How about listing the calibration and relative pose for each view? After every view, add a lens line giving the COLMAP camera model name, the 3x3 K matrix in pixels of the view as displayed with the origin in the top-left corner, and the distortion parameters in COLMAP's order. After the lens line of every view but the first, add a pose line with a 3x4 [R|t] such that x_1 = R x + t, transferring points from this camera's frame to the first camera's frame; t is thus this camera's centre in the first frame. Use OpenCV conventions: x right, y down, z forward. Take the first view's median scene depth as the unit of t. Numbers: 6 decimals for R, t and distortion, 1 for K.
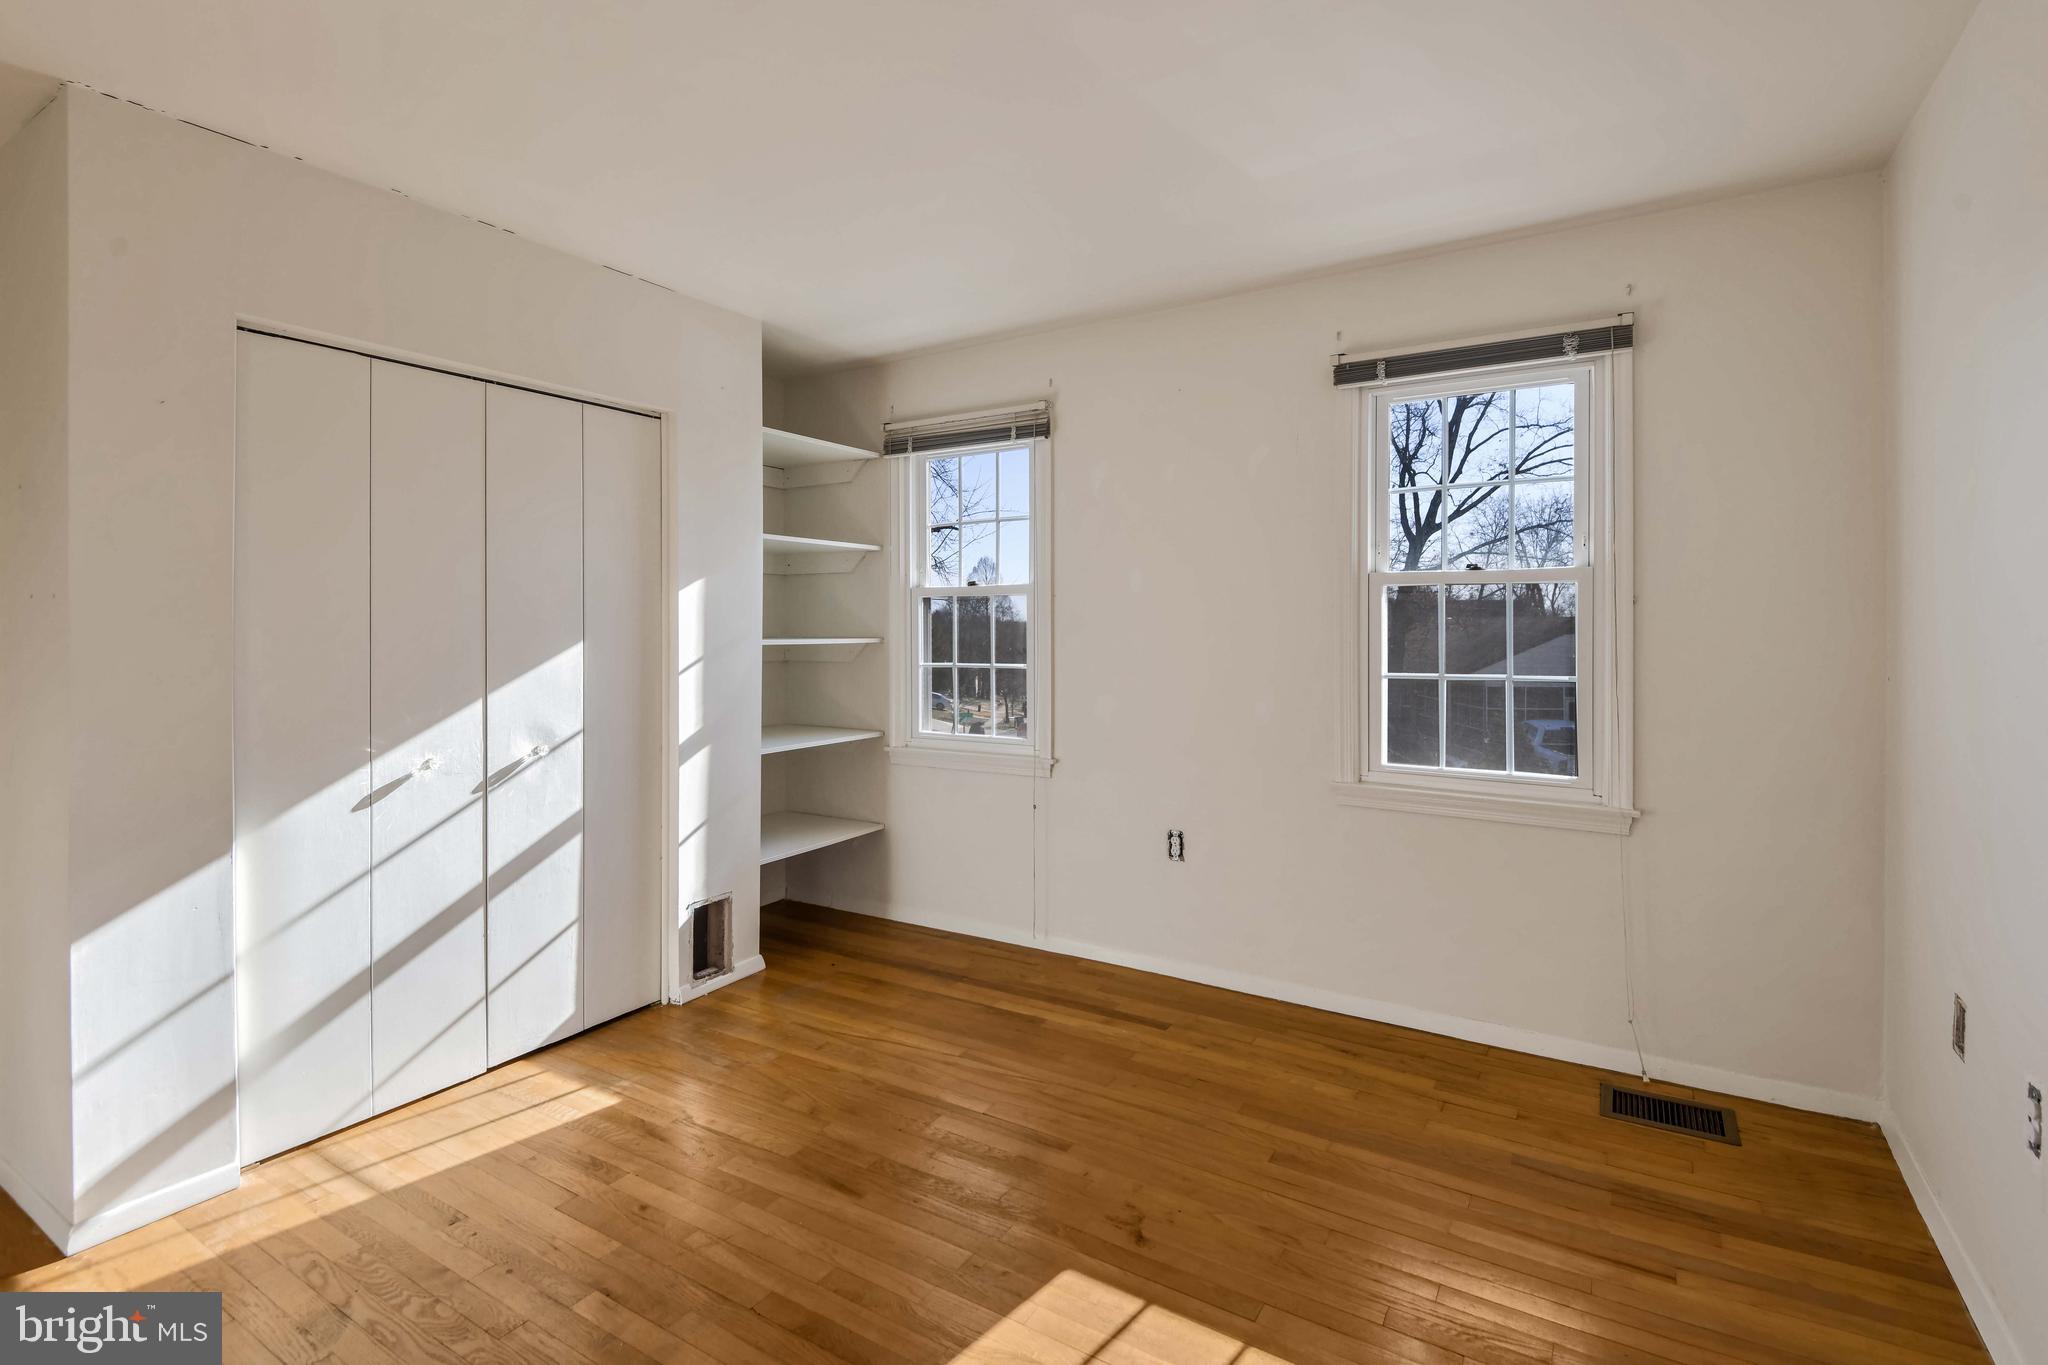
lens RADIAL K [[980.3, 0, 1016.5], [0, 980.3, 620.9], [0, 0, 1]] dist [0.025975, -0.026984]
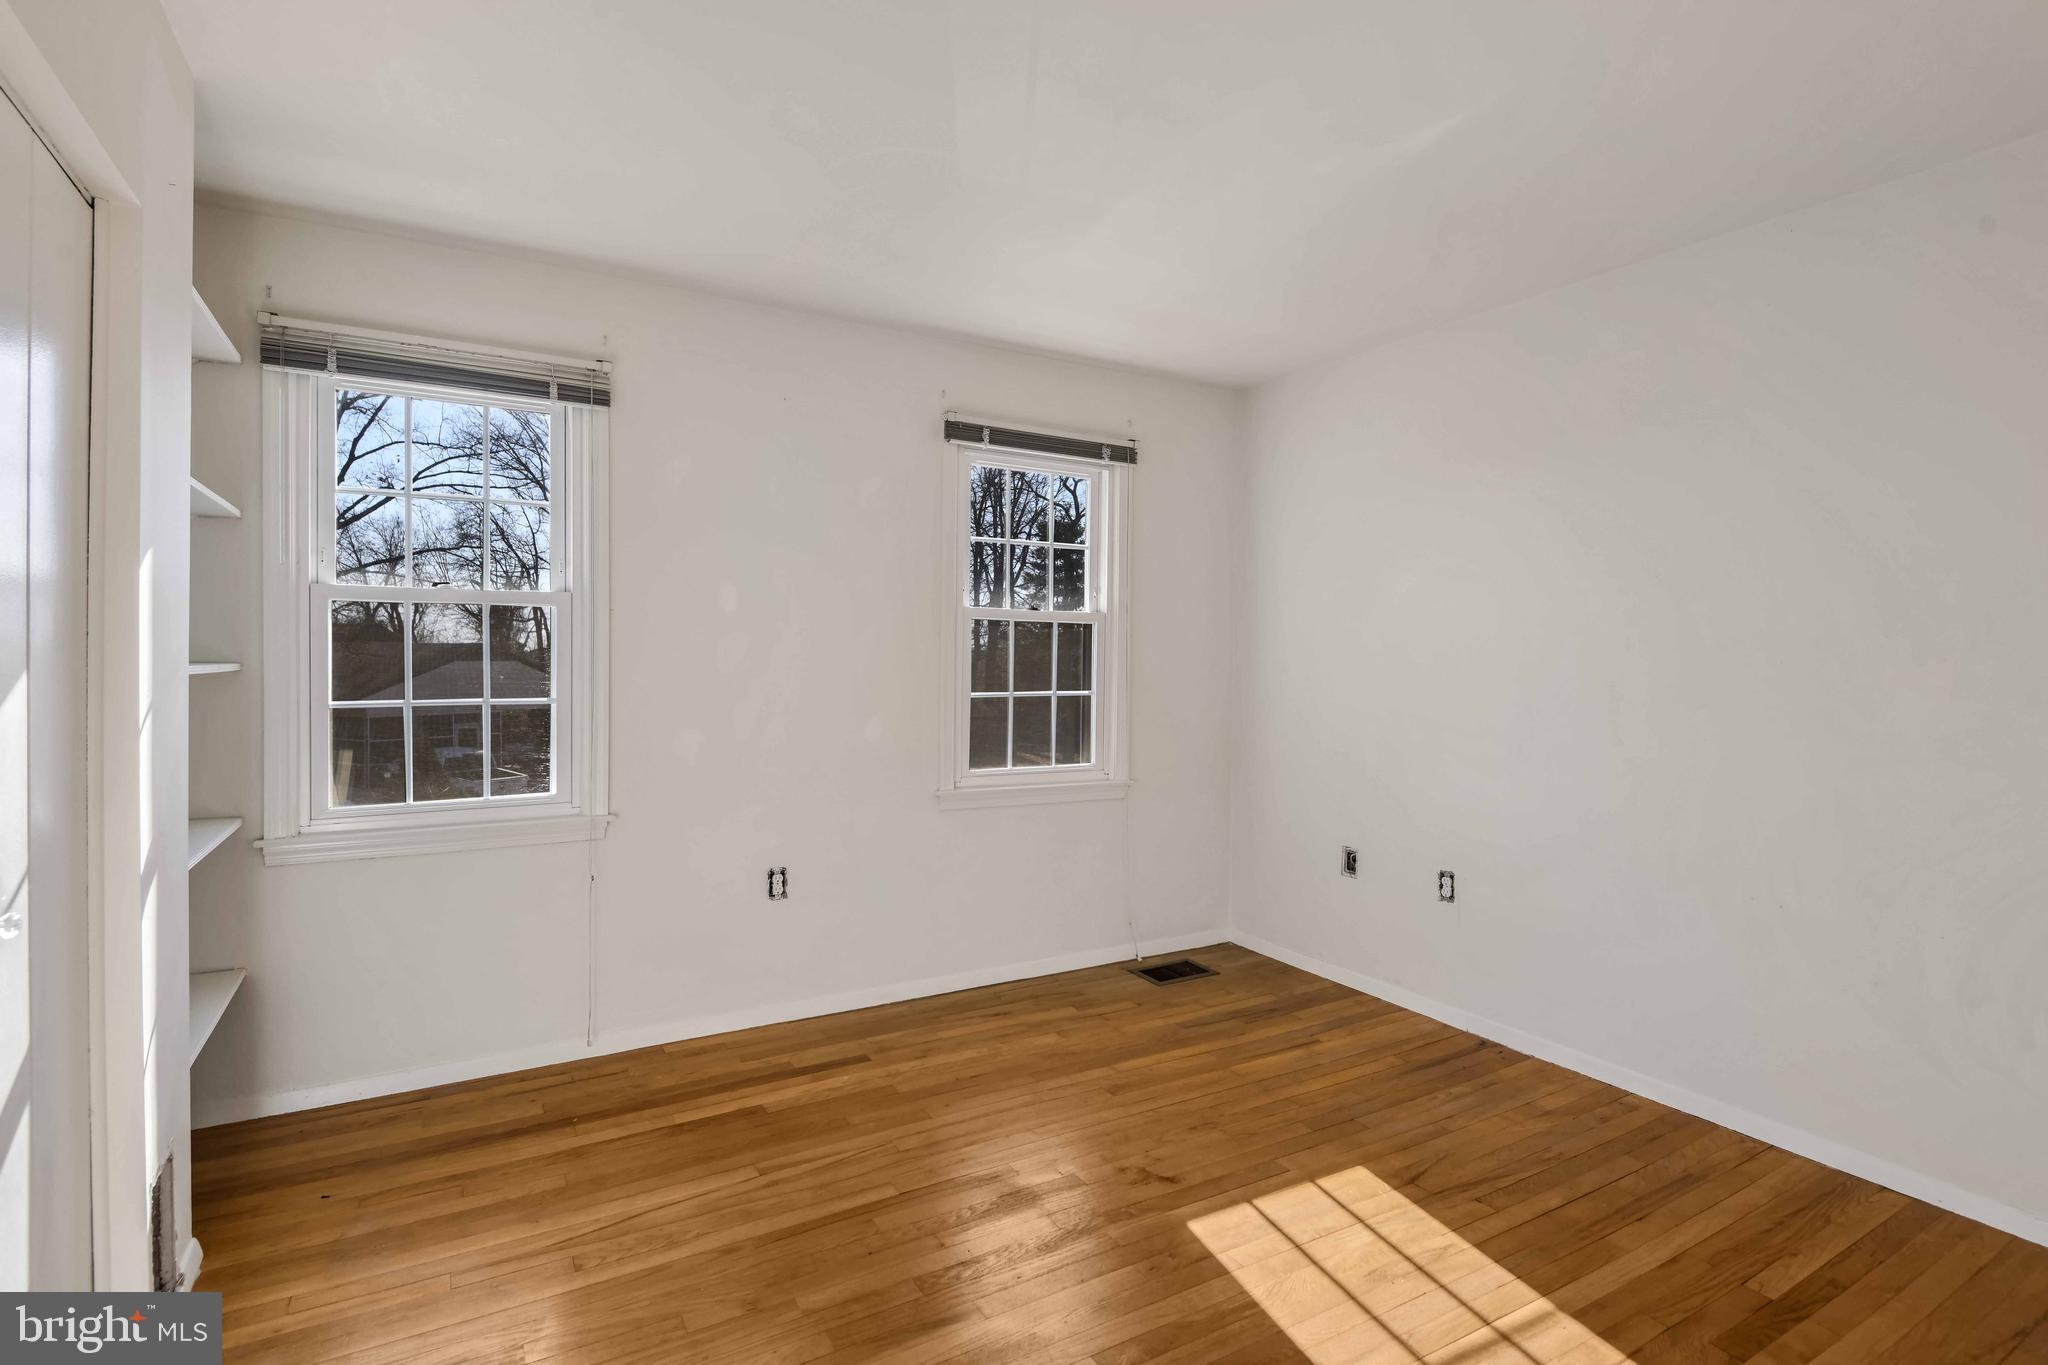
lens RADIAL K [[974.2, 0, 1023.3], [0, 974.2, 654.8], [0, 0, 1]] dist [0.003870, -0.014843]
pose [[0.464179, 0.002970, 0.885736, -0.659460], [-0.011567, 0.999929, 0.002709, 0.003798], [-0.885666, -0.011503, 0.464181, 0.423055]]
